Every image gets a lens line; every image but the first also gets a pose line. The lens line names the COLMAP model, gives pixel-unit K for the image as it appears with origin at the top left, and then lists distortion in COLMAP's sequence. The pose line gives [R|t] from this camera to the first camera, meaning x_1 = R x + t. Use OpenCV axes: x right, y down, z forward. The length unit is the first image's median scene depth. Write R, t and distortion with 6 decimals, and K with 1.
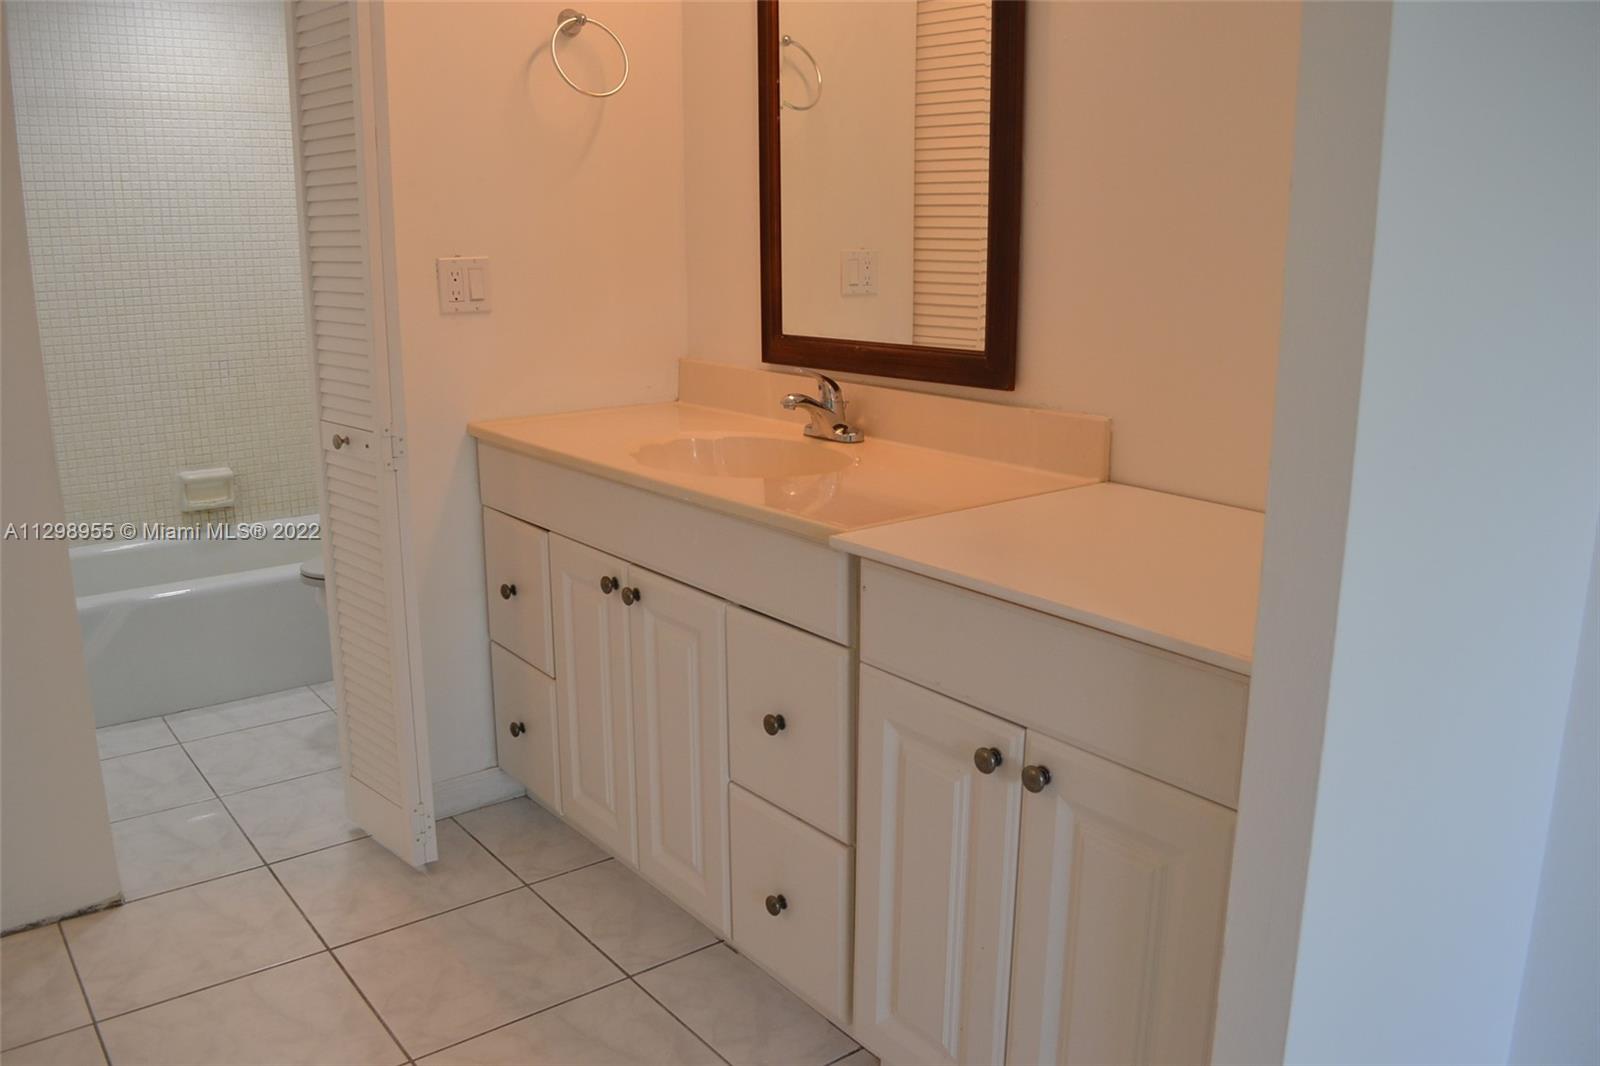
lens RADIAL K [[1274.0, 0, 797.4], [0, 1274.0, 534.2], [0, 0, 1]] dist [-0.089202, 0.036274]
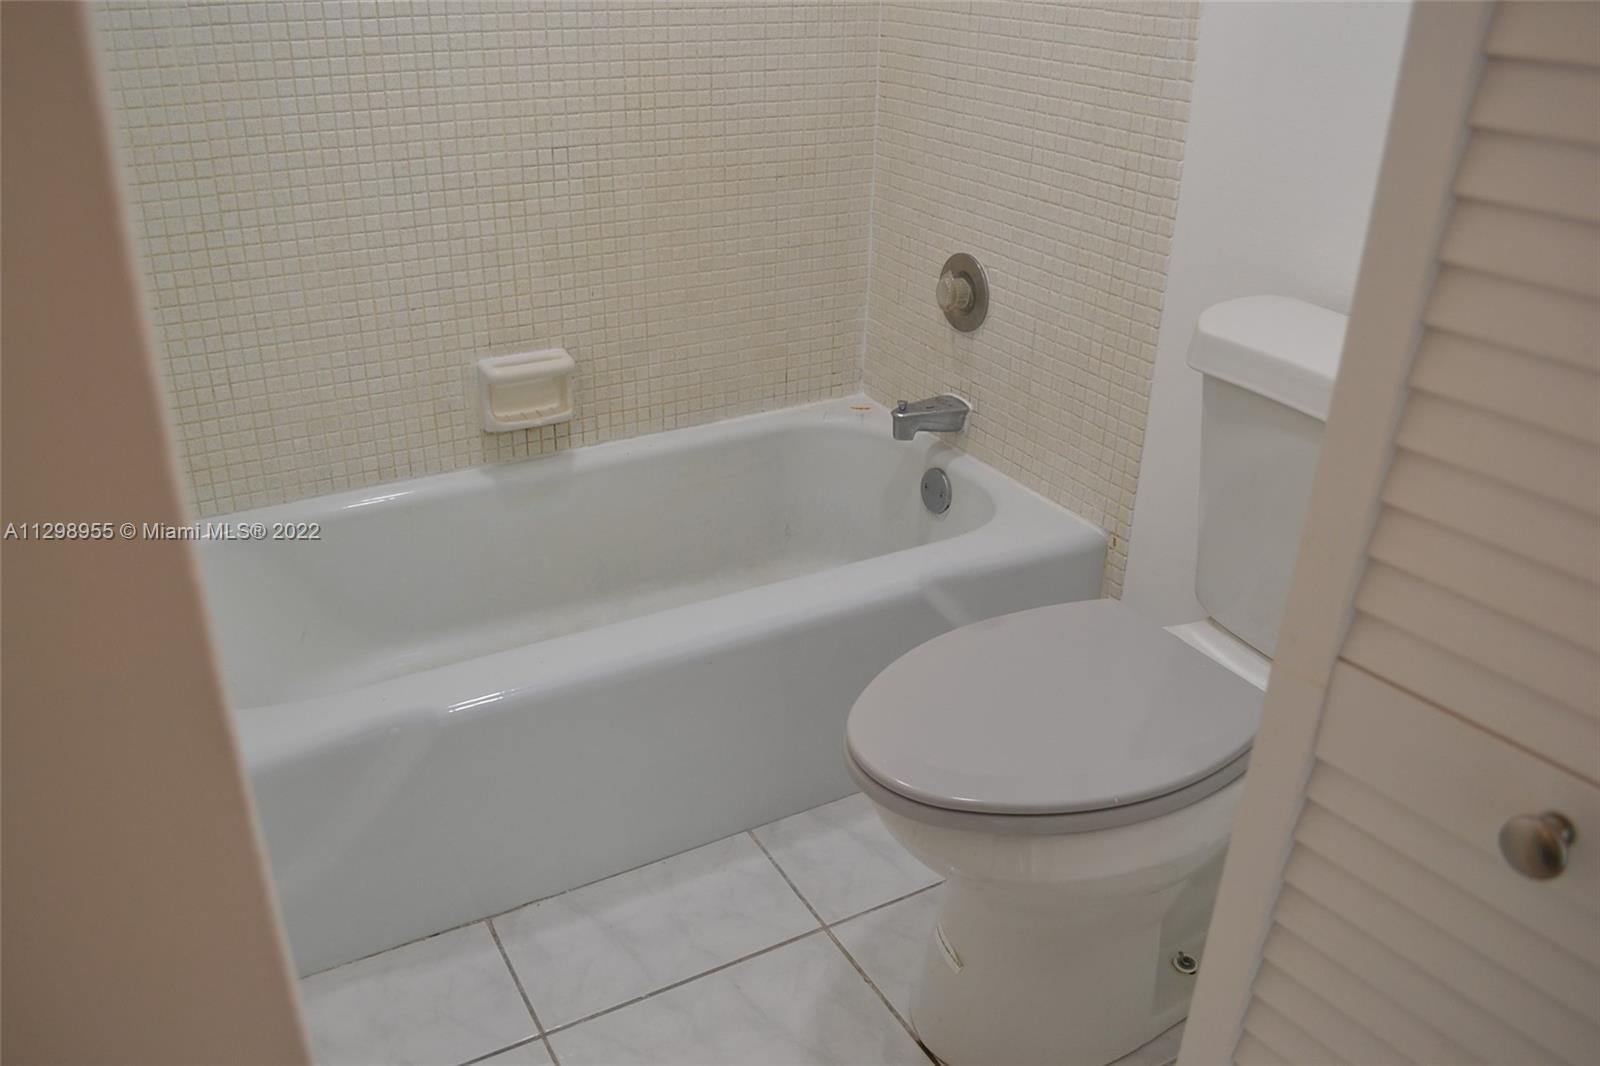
lens RADIAL K [[1274.0, 0, 802.1], [0, 1274.0, 529.6], [0, 0, 1]] dist [-0.089202, 0.036274]
pose [[0.989883, 0.078879, -0.117937, -0.288473], [-0.051684, 0.974576, 0.218016, -0.104189], [0.132136, -0.209715, 0.968793, 0.479225]]
